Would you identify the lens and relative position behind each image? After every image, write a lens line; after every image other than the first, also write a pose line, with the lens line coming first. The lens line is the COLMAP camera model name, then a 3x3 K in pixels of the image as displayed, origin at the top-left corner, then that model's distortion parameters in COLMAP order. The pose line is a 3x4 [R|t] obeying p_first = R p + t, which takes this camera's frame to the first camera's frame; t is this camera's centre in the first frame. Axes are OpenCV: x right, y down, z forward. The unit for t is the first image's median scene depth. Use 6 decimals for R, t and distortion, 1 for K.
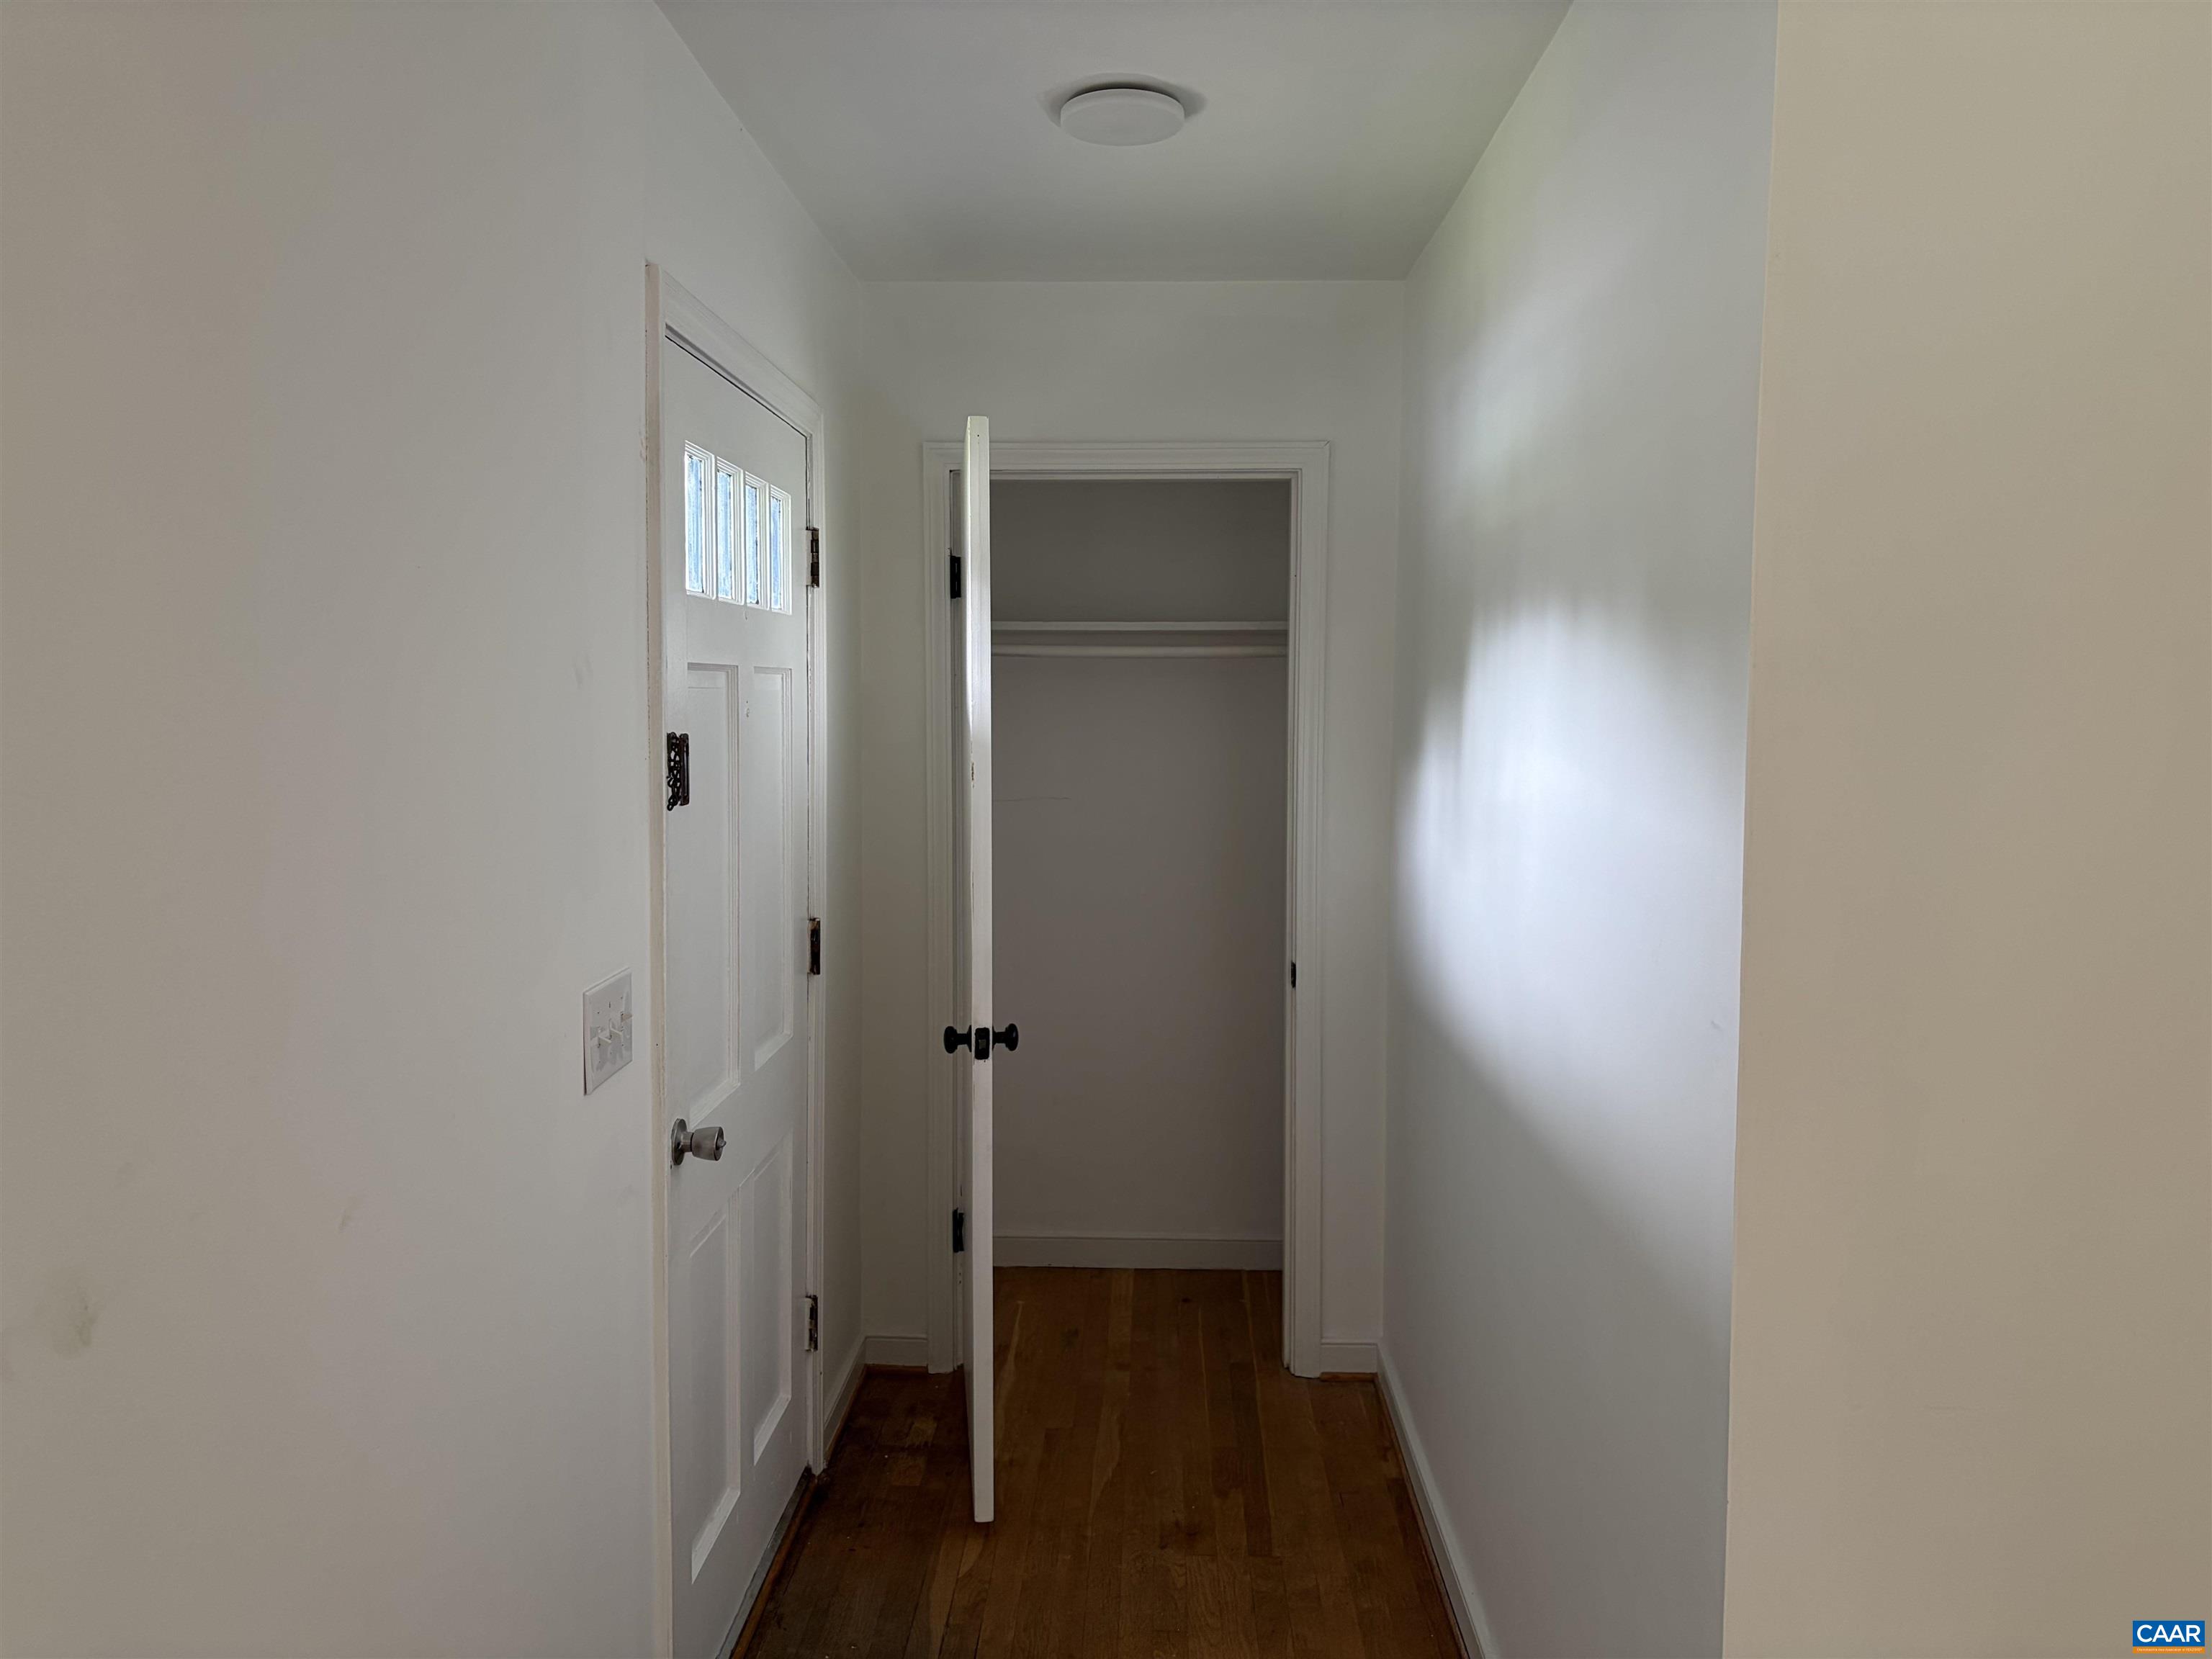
lens RADIAL K [[1763.1, 0, 1091.0], [0, 1763.1, 833.1], [0, 0, 1]] dist [0.056021, 0.001355]
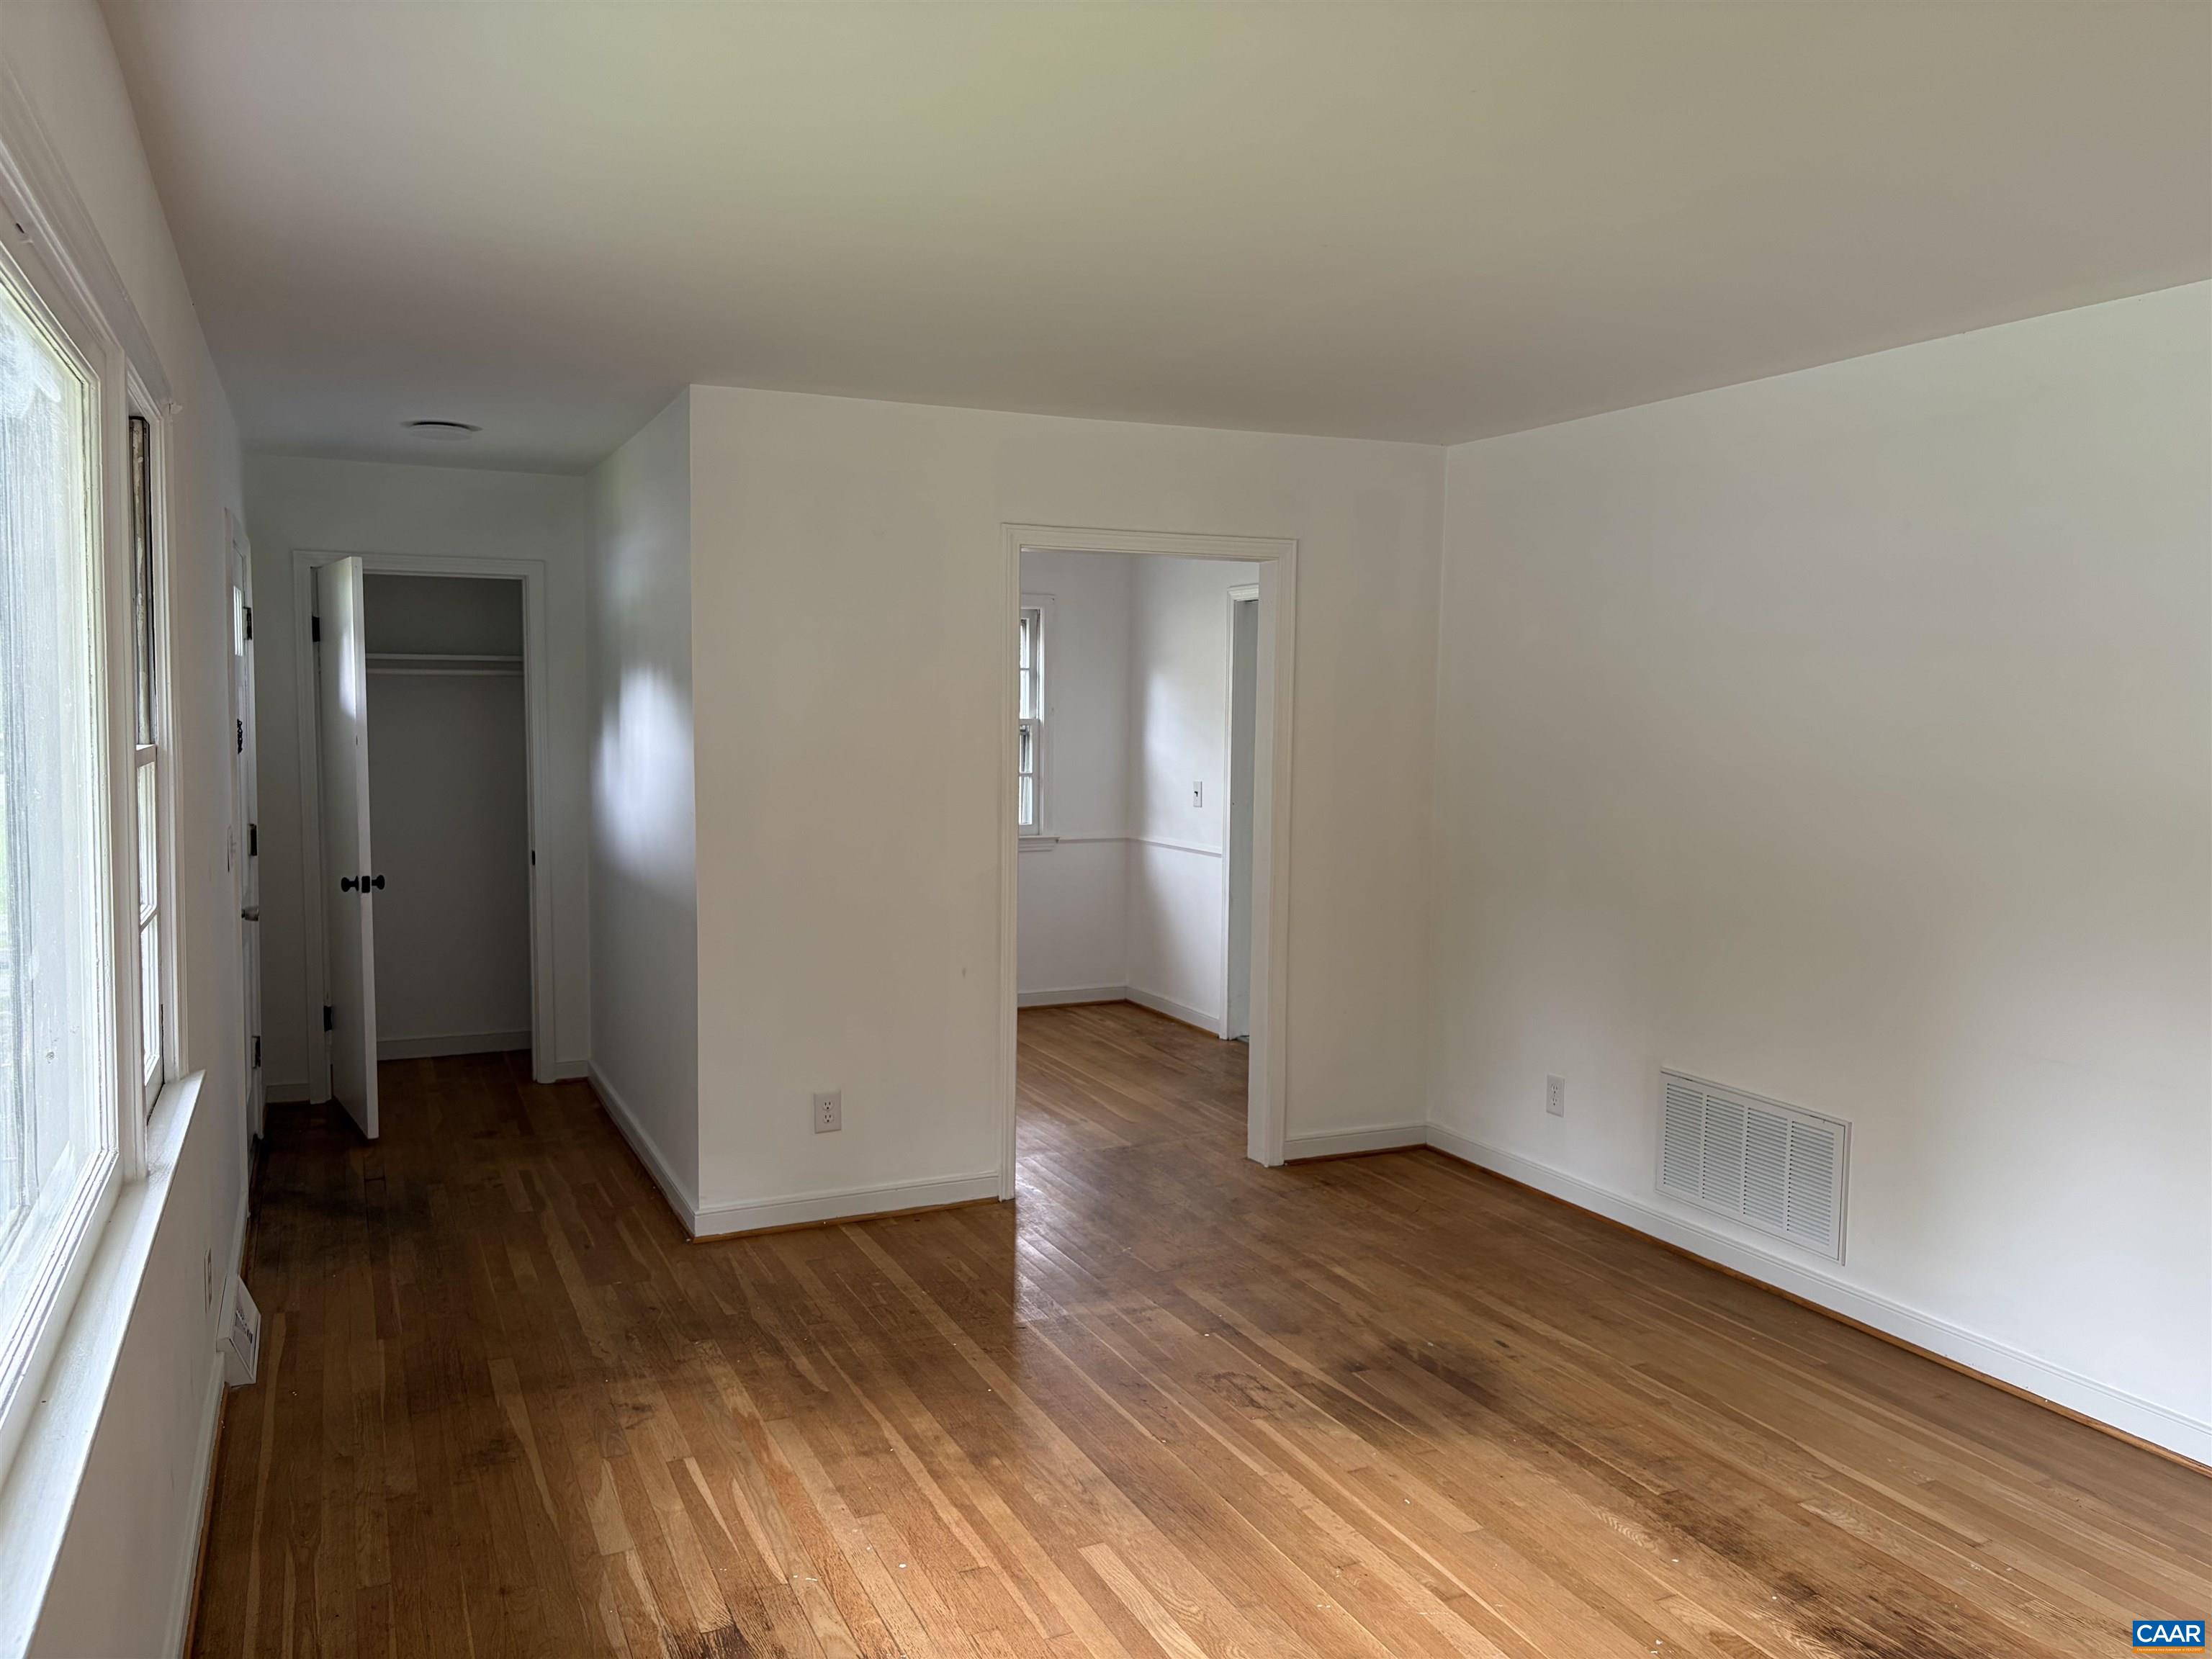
lens RADIAL K [[1763.1, 0, 1091.0], [0, 1763.1, 833.1], [0, 0, 1]] dist [0.056021, 0.001355]
pose [[0.906187, -0.031099, 0.421731, -0.149689], [0.027851, 0.999516, 0.013862, 0.055239], [-0.421958, -0.000816, 0.906615, -0.991582]]
